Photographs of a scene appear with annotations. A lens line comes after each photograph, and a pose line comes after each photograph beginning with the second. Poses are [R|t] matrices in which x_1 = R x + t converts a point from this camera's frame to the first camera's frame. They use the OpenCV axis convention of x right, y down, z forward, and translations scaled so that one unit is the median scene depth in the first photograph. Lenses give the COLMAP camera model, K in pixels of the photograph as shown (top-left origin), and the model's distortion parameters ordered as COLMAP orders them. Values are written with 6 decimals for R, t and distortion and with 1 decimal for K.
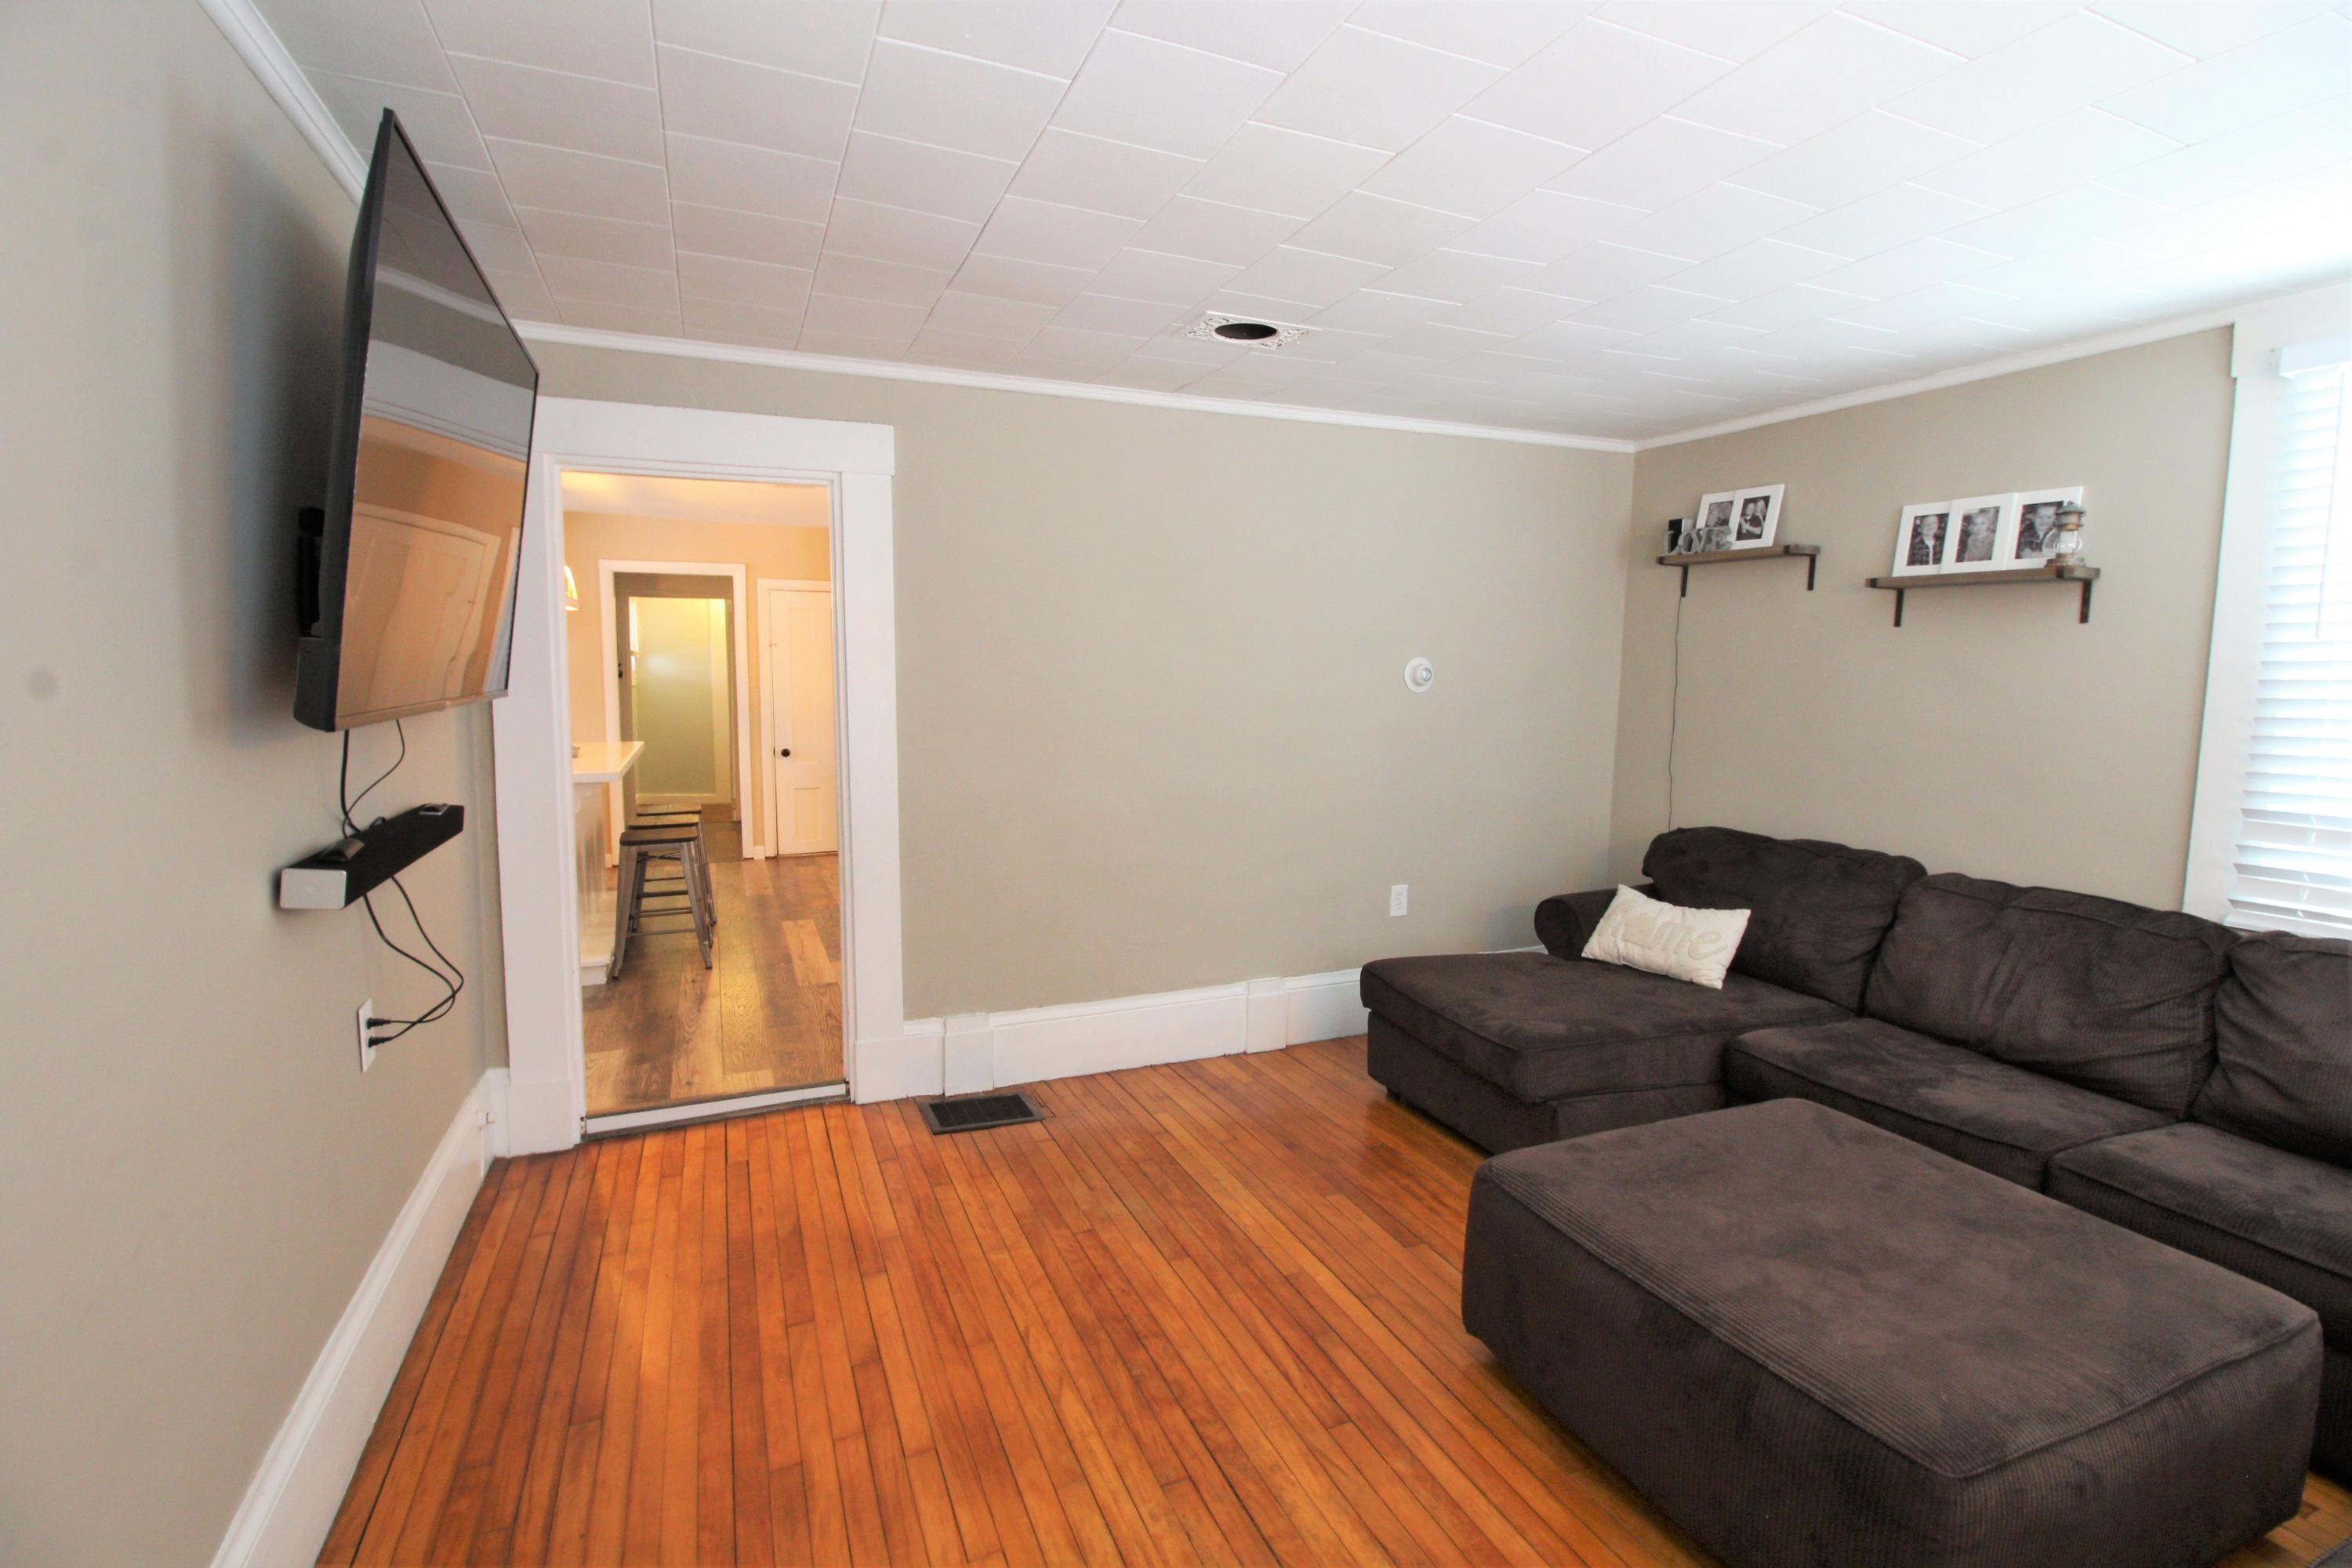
lens RADIAL K [[1083.7, 0, 1166.3], [0, 1083.7, 768.5], [0, 0, 1]] dist [0.000917, -0.013649]
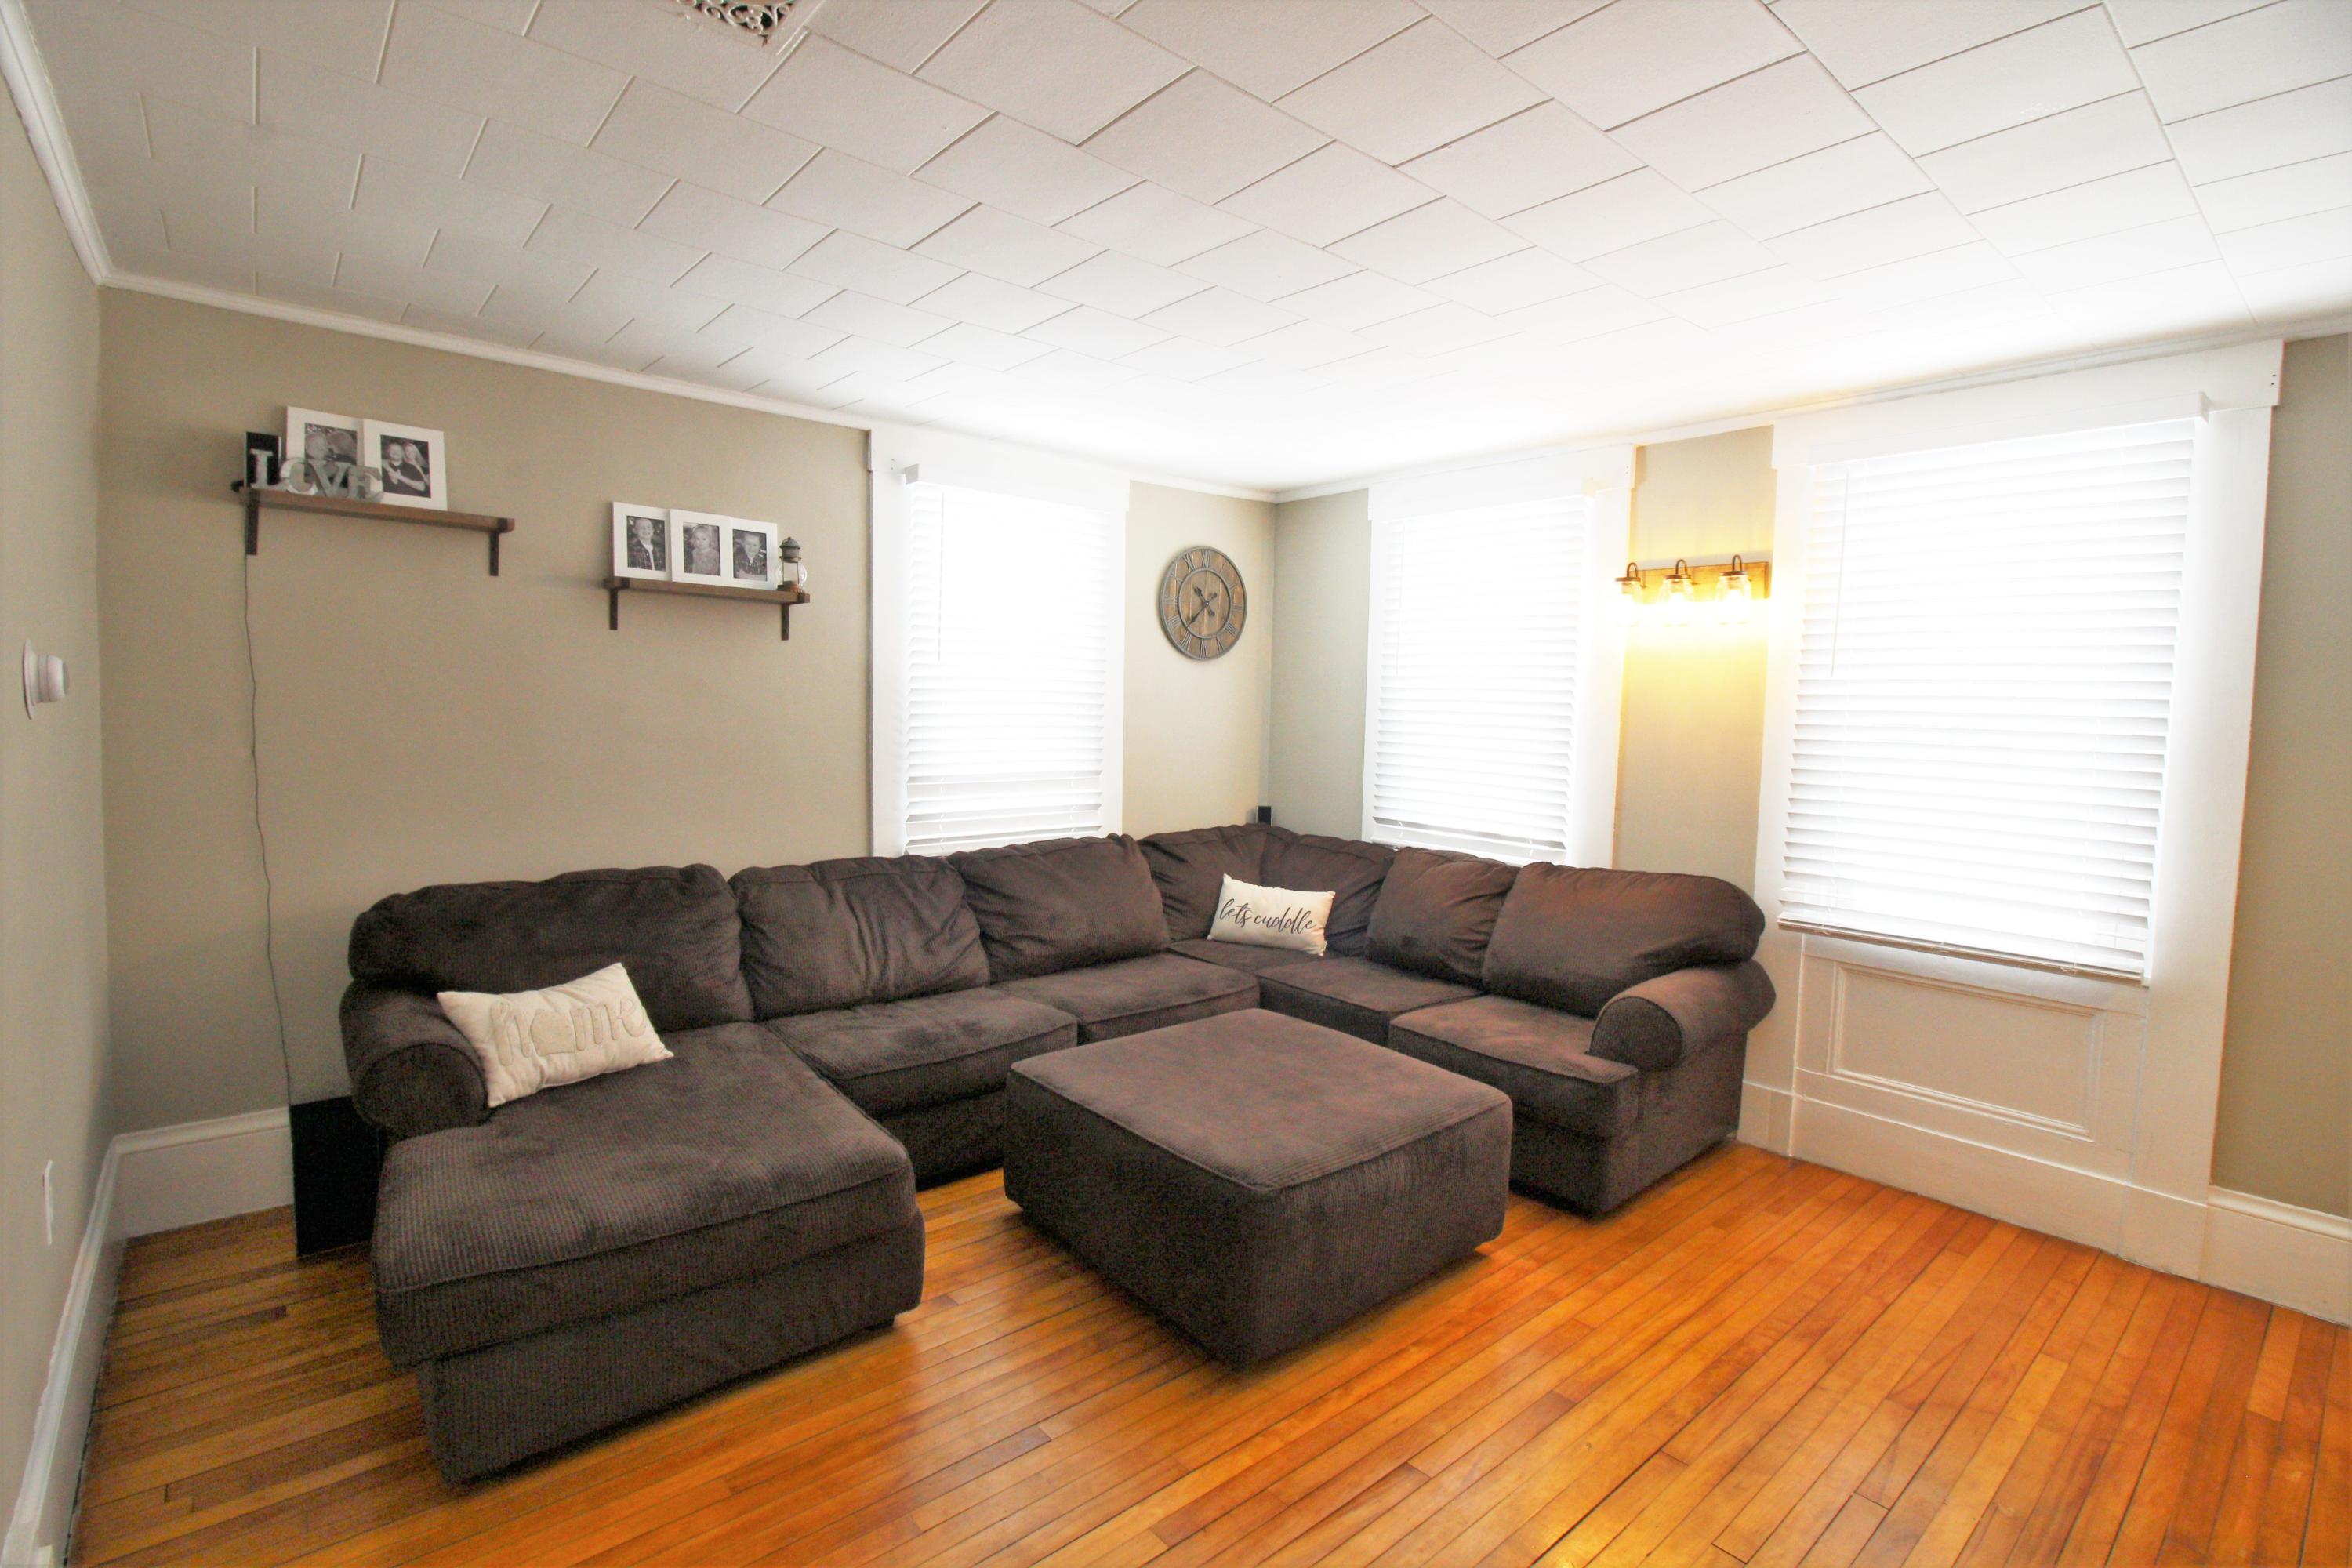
lens RADIAL K [[1078.6, 0, 1165.3], [0, 1078.6, 765.6], [0, 0, 1]] dist [0.001567, -0.014830]
pose [[-0.305149, -0.078237, 0.949085, -0.395374], [0.060390, 0.993024, 0.101275, -0.085298], [-0.950388, 0.088219, -0.298296, 0.892529]]
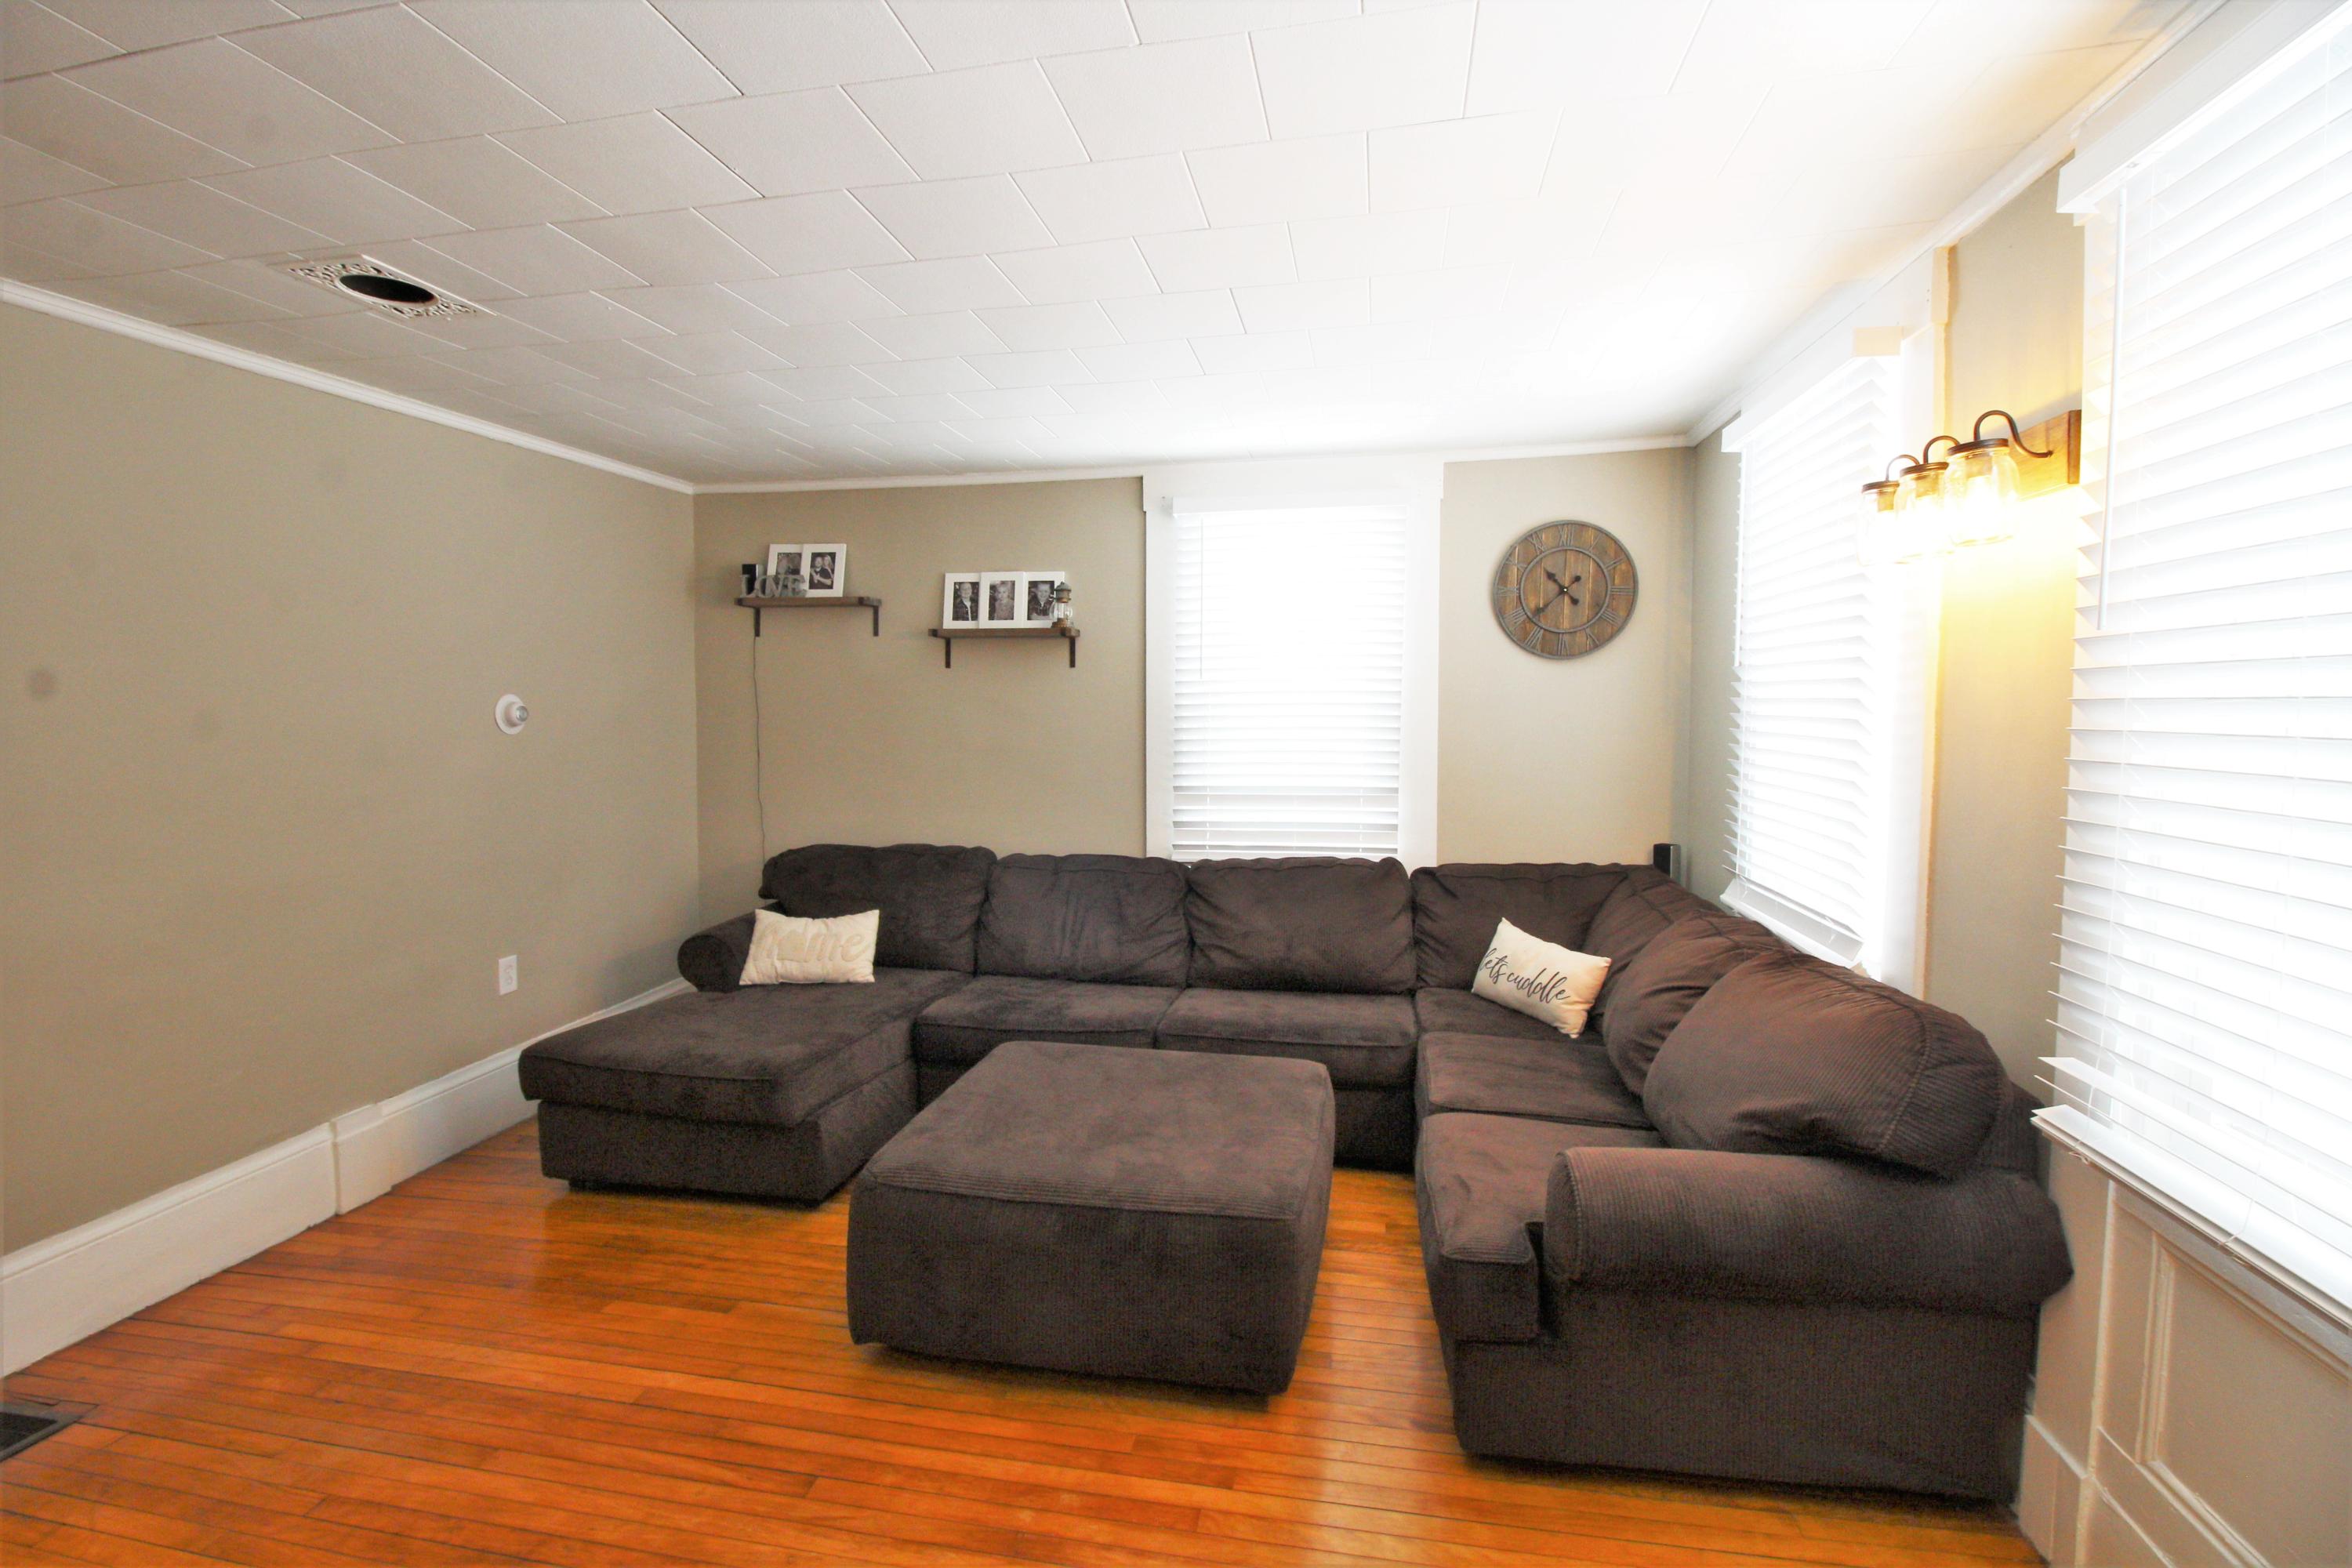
lens RADIAL K [[1083.7, 0, 1166.3], [0, 1083.7, 768.5], [0, 0, 1]] dist [0.000917, -0.013649]
pose [[0.550901, -0.062620, 0.832218, -0.264233], [0.087919, 0.995987, 0.016743, -0.013485], [-0.829926, 0.063945, 0.554196, 0.097915]]
